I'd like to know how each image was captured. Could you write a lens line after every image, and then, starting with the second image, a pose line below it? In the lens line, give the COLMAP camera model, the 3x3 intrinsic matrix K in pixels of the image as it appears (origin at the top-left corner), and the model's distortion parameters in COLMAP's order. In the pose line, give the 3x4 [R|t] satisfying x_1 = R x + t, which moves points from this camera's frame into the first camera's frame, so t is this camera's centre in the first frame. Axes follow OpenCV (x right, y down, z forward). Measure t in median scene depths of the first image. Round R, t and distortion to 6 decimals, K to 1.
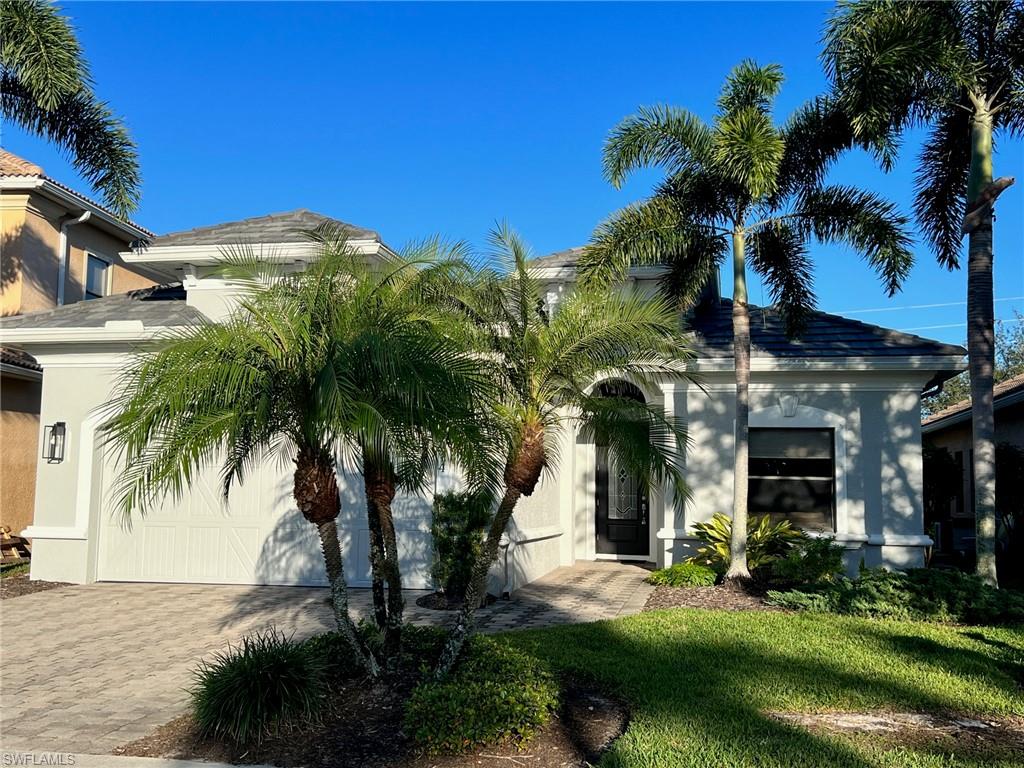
lens RADIAL K [[1056.4, 0, 514.9], [0, 1056.4, 385.9], [0, 0, 1]] dist [0.016916, 0.000000]
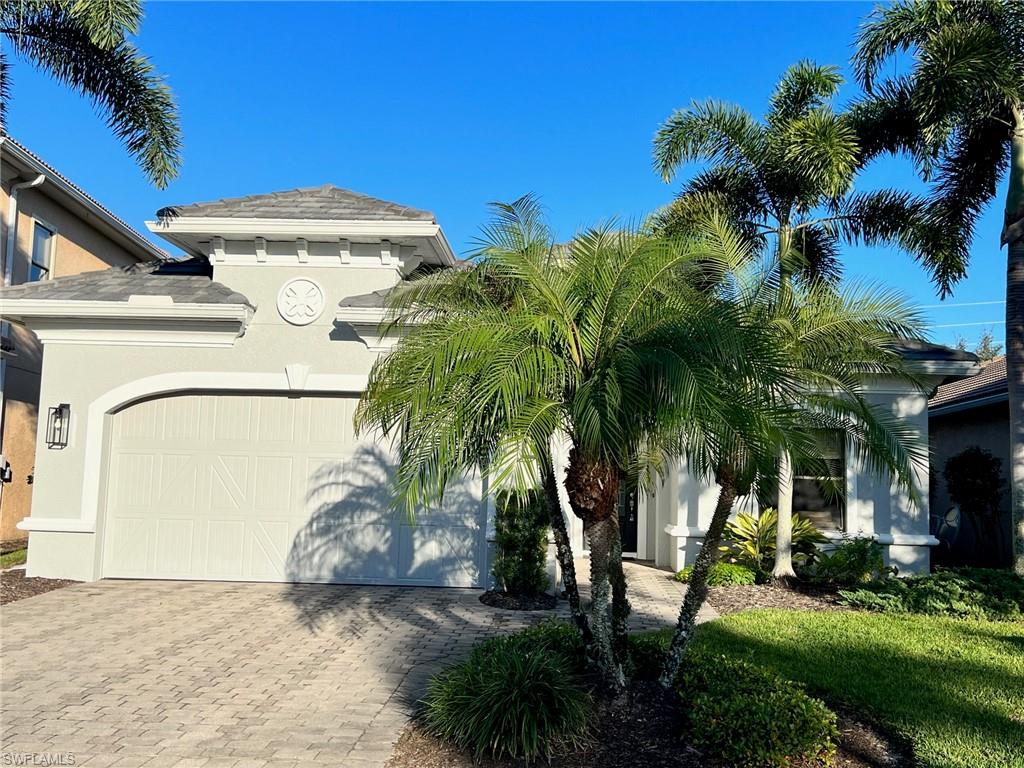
lens RADIAL K [[1056.4, 0, 511.1], [0, 1056.4, 383.8], [0, 0, 1]] dist [0.016916, 0.000000]
pose [[0.989807, 0.028367, 0.139561, -0.178069], [-0.028976, 0.999577, 0.002329, 0.003802], [-0.139436, -0.006349, 0.990211, 0.042976]]
